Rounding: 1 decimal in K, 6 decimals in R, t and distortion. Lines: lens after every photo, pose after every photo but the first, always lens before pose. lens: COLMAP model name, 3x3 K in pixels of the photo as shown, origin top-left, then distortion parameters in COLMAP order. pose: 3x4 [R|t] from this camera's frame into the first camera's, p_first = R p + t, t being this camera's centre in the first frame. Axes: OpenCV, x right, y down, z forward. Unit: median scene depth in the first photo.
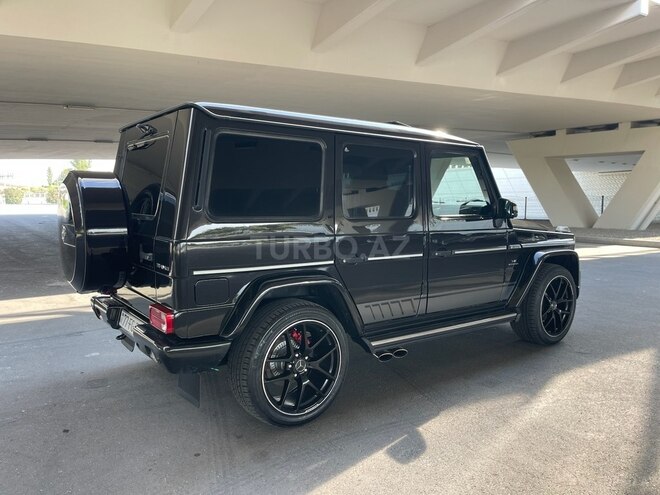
lens RADIAL K [[539.7, 0, 329.1], [0, 539.7, 261.3], [0, 0, 1]] dist [0.064664, -0.156692]
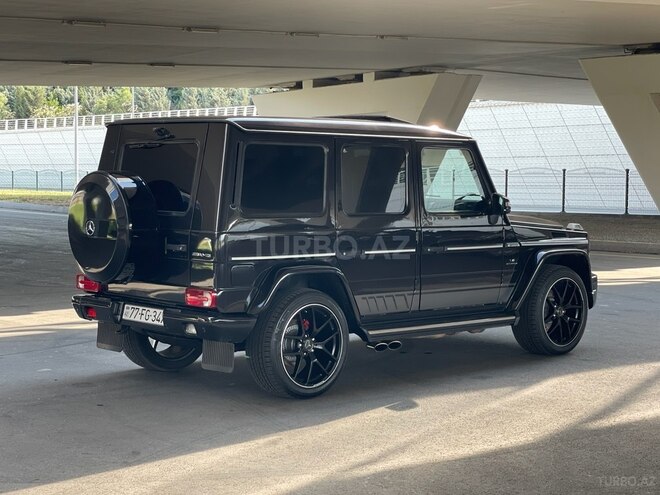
lens RADIAL K [[1253.9, 0, 330.0], [0, 1253.9, 247.5], [0, 0, 1]] dist [0.210246, 0.090796]
pose [[0.994599, 0.000787, 0.103787, -0.227155], [0.004257, 0.998820, -0.048375, 0.094422], [-0.103703, 0.048555, 0.993422, -1.302343]]
